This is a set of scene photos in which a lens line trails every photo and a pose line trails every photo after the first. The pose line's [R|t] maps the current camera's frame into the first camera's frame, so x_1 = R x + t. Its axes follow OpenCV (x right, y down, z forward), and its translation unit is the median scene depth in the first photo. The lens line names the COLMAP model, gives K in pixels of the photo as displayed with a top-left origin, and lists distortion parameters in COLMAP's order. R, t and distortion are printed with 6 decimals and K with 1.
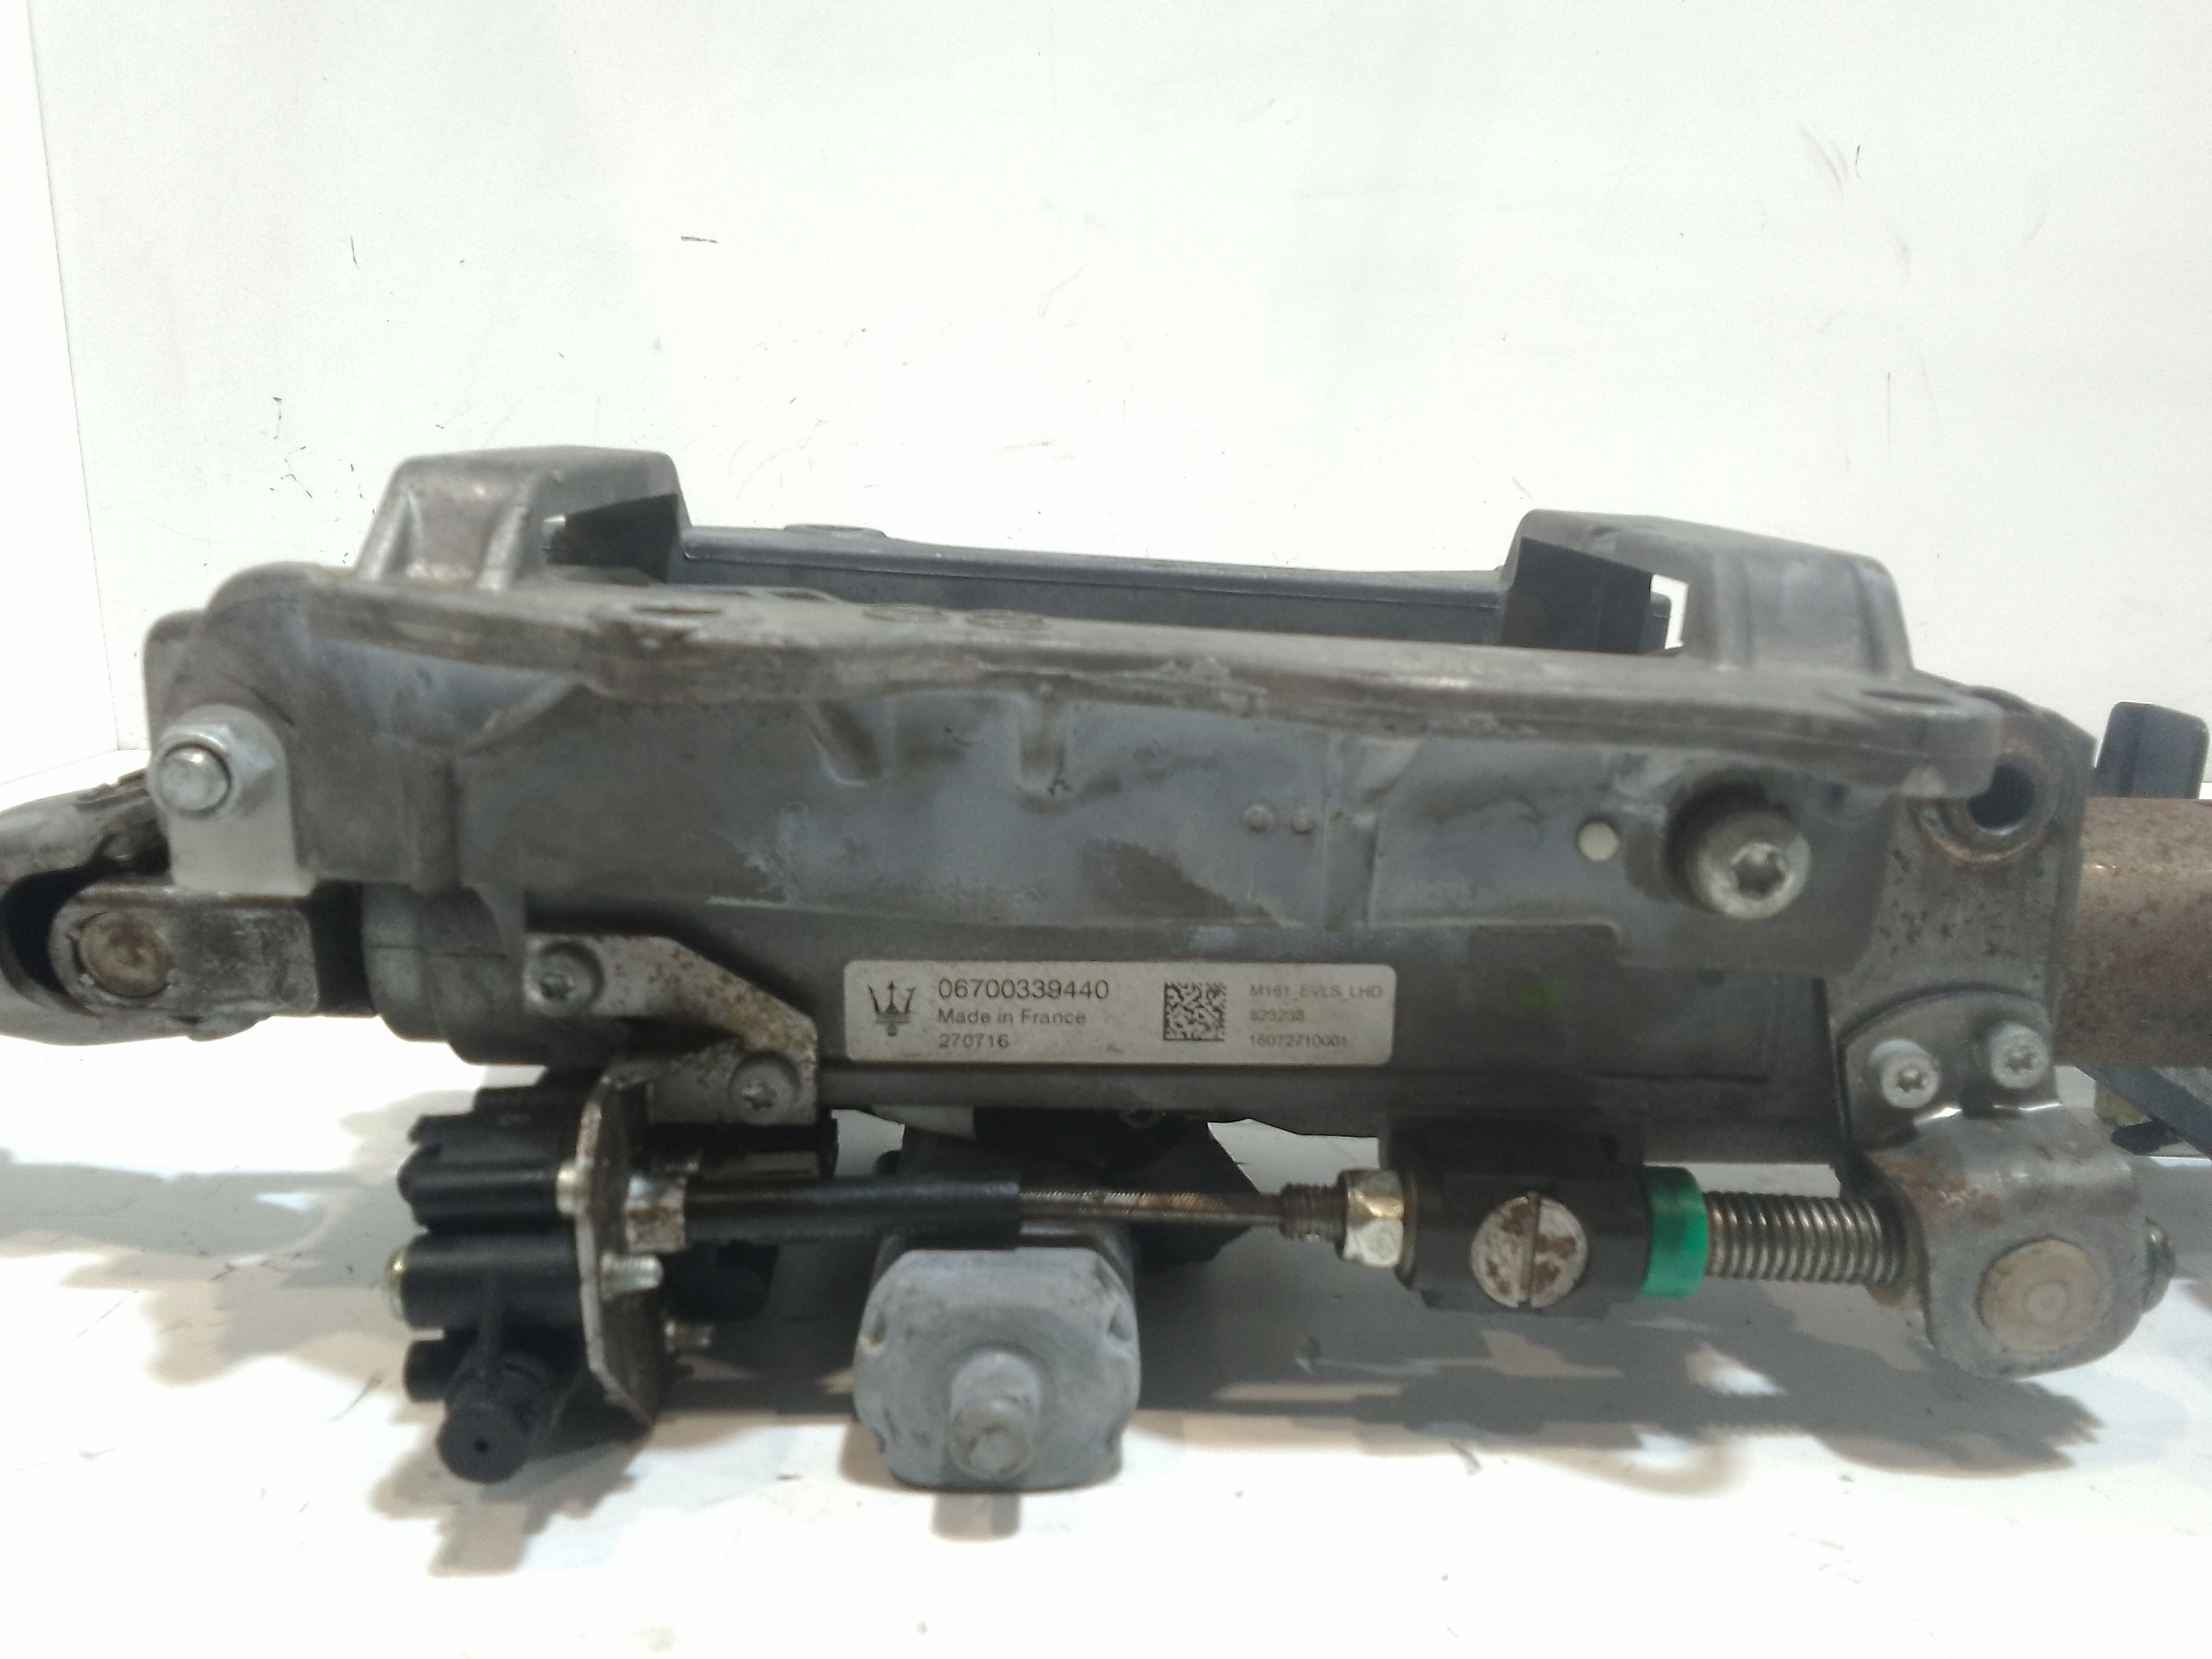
lens RADIAL K [[1752.5, 0, 1111.7], [0, 1752.5, 836.1], [0, 0, 1]] dist [0.054657, -0.094600]
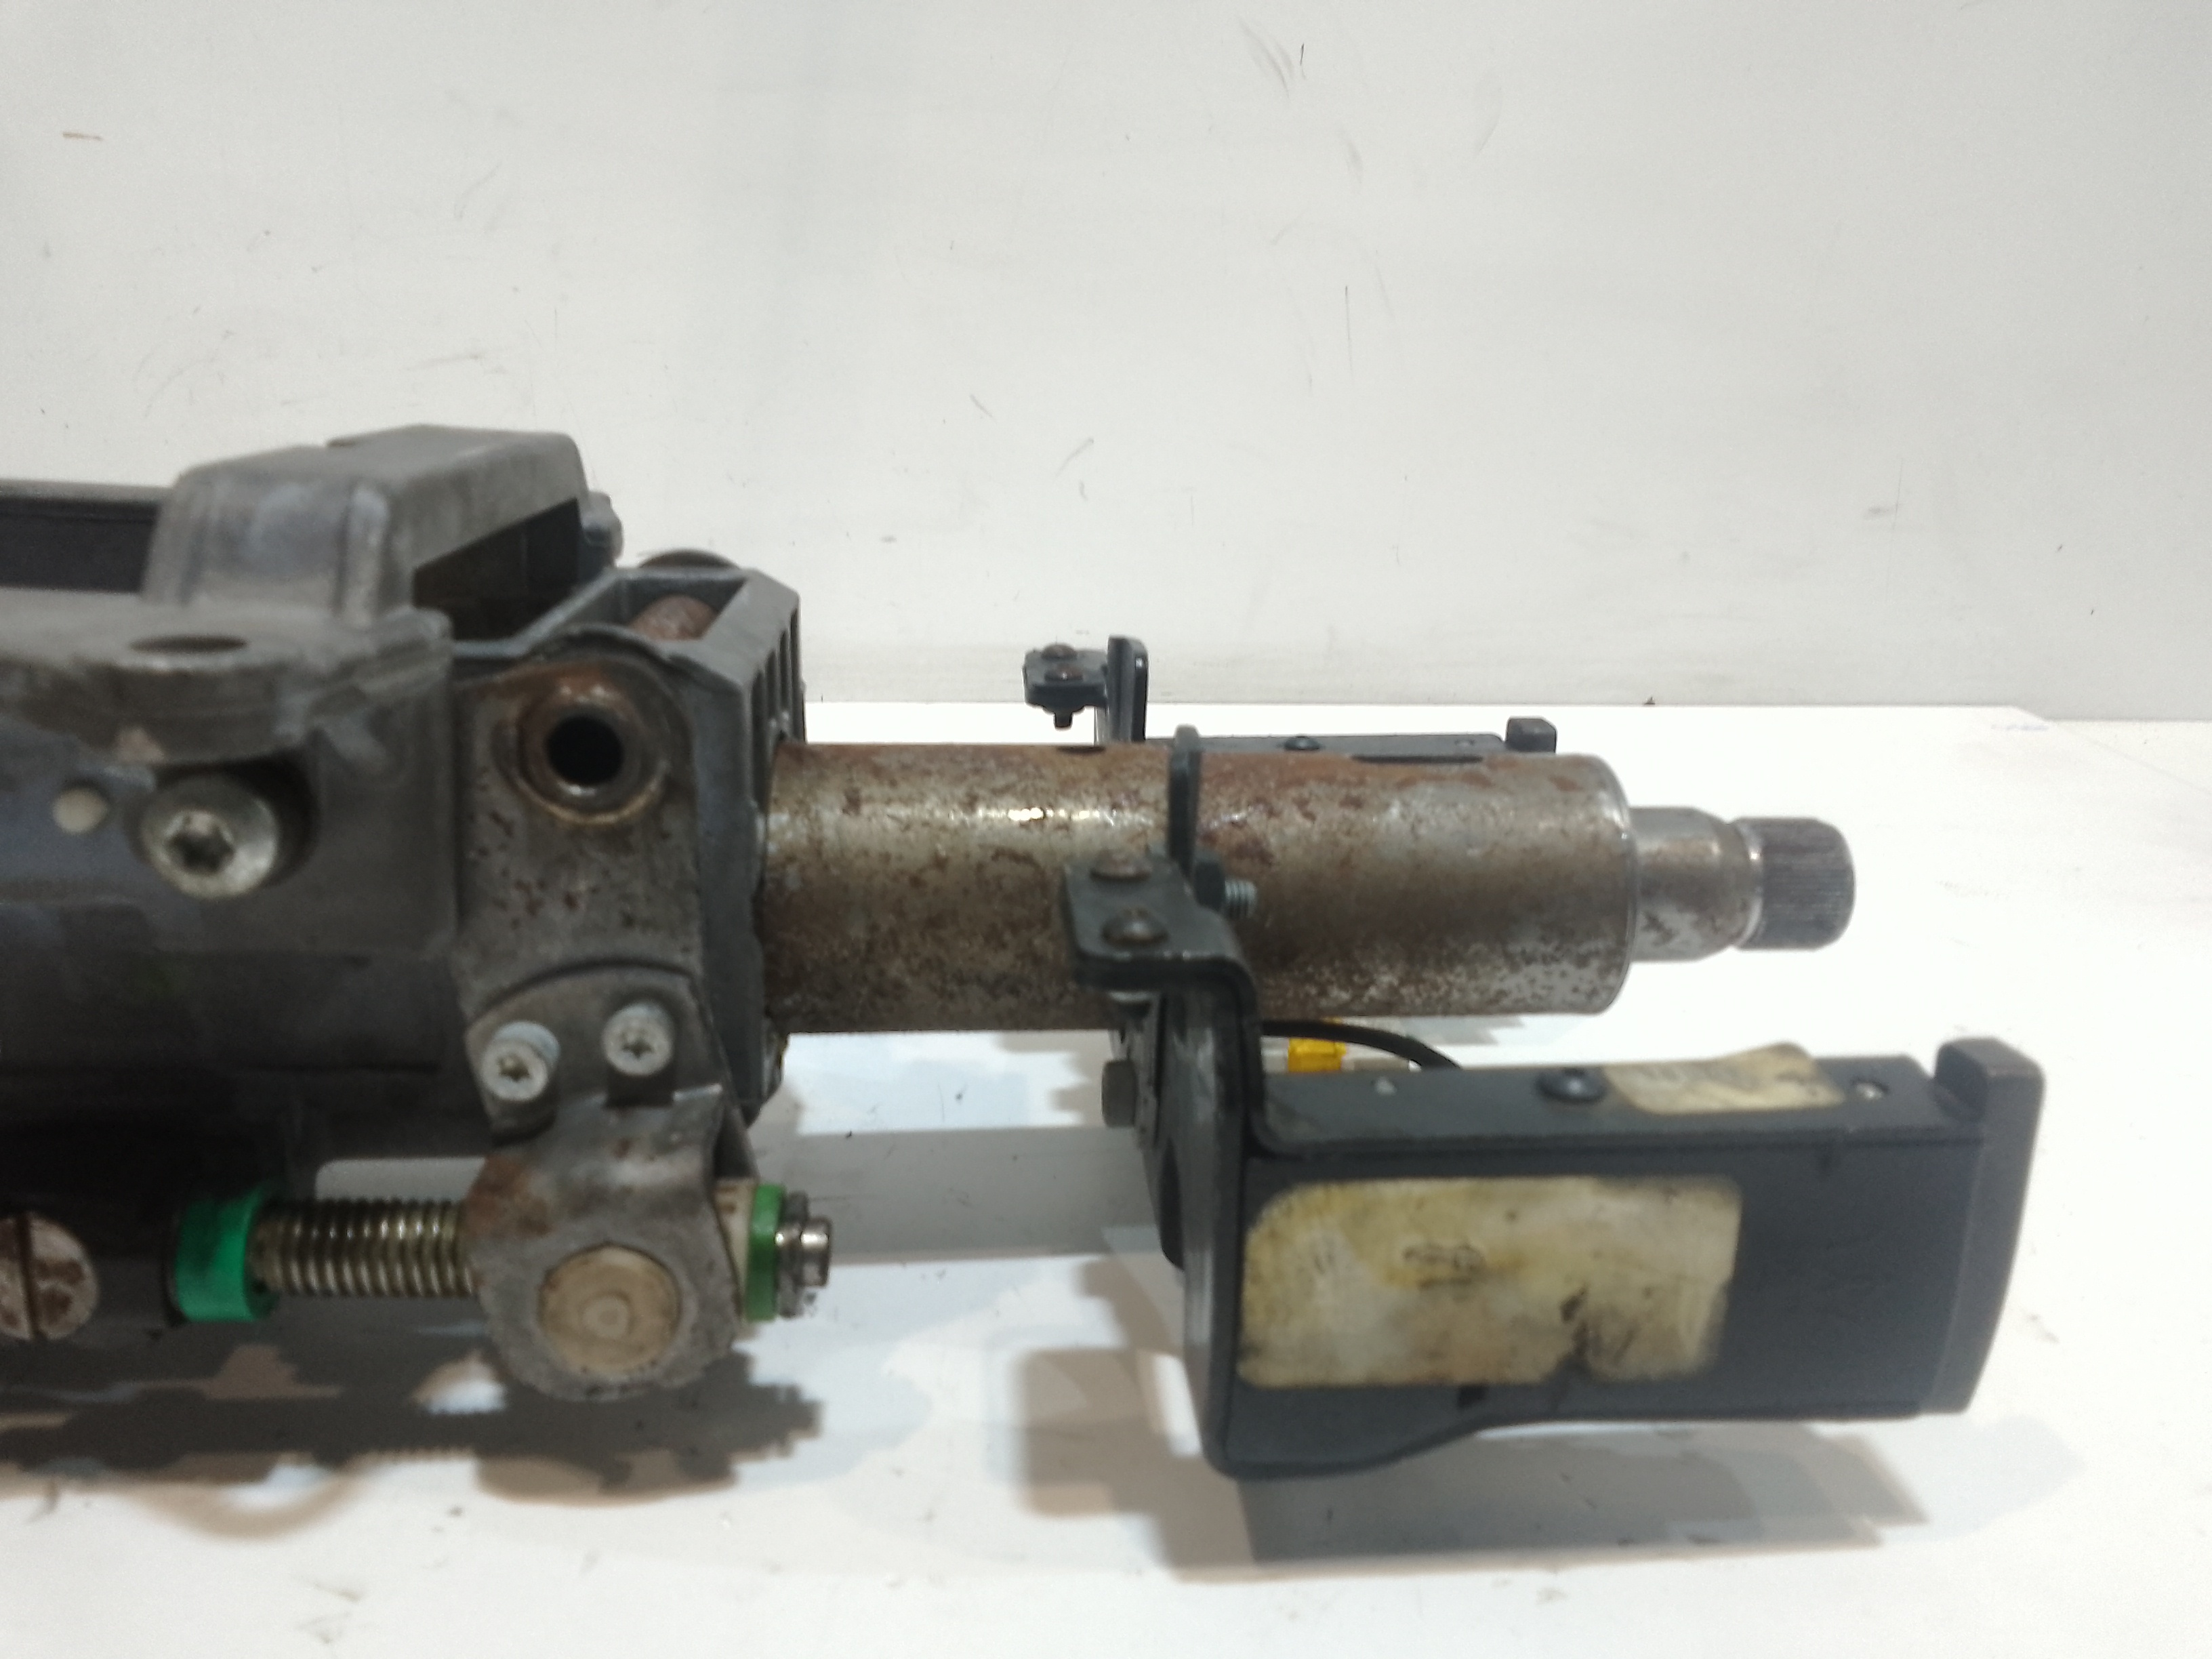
lens RADIAL K [[1752.5, 0, 1111.7], [0, 1752.5, 836.1], [0, 0, 1]] dist [0.054657, -0.094600]
pose [[0.997924, -0.015744, 0.062454, 0.686863], [0.013067, 0.998987, 0.043058, -0.013779], [-0.063068, -0.042152, 0.997119, 0.096169]]
